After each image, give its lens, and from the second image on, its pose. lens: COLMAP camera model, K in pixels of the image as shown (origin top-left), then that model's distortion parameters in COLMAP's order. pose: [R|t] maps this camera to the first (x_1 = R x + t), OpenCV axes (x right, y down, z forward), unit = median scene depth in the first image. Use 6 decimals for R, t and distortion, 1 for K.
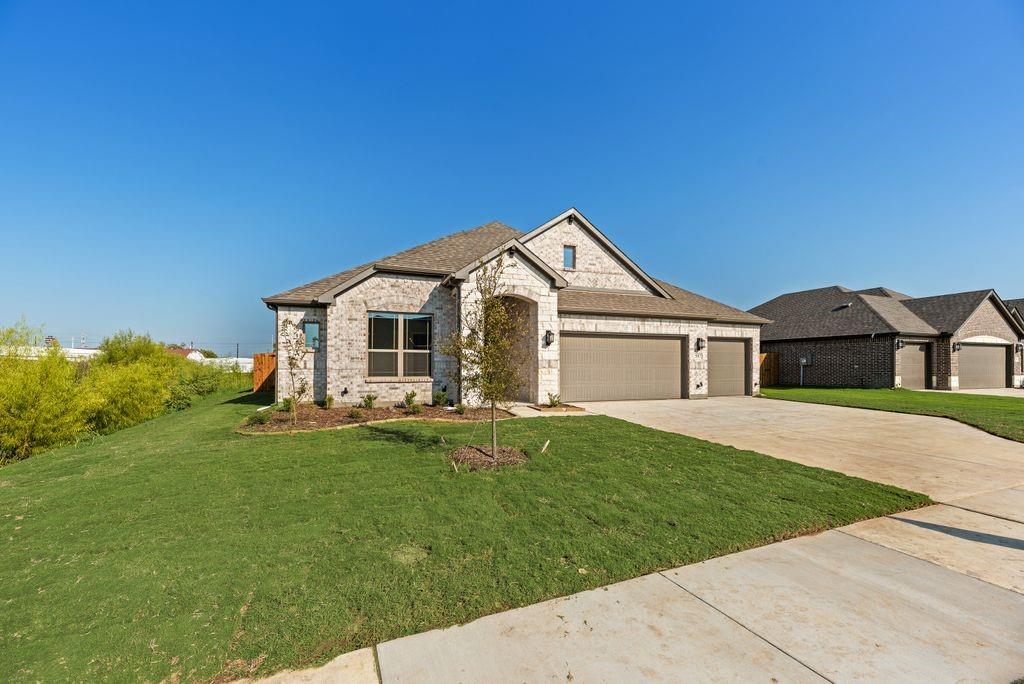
lens RADIAL K [[415.5, 0, 524.0], [0, 415.5, 358.5], [0, 0, 1]] dist [-0.000880, -0.000023]
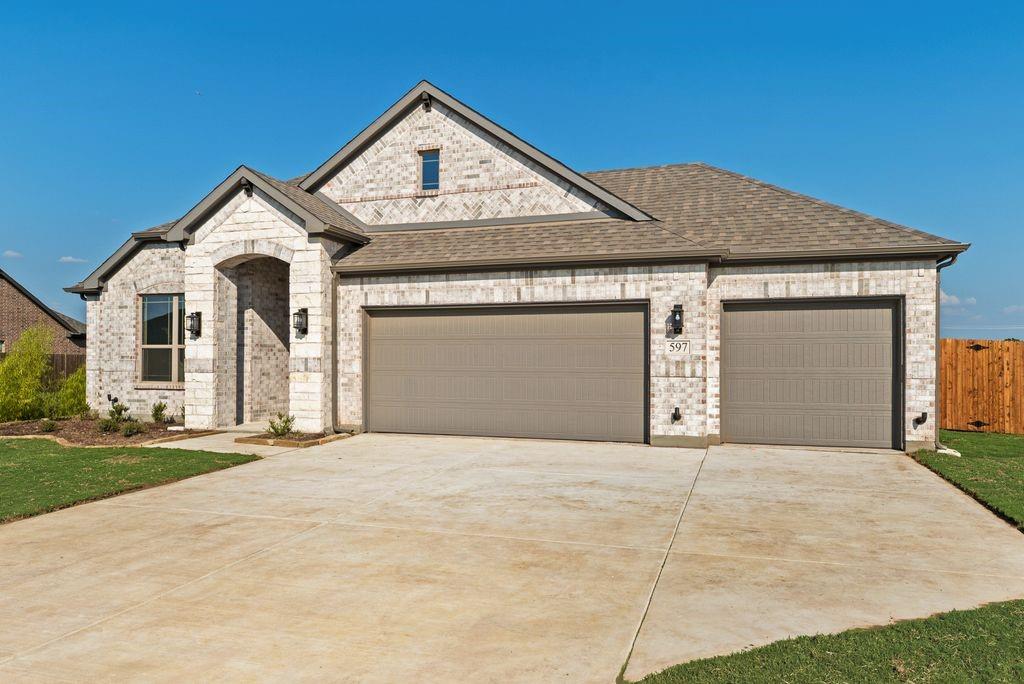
lens RADIAL K [[708.6, 0, 513.4], [0, 708.6, 356.3], [0, 0, 1]] dist [0.000496, 0.000485]
pose [[0.777141, -0.006253, -0.629296, 0.784235], [0.006980, 0.999975, -0.001316, 0.003790], [0.629288, -0.003370, 0.777165, 0.338303]]
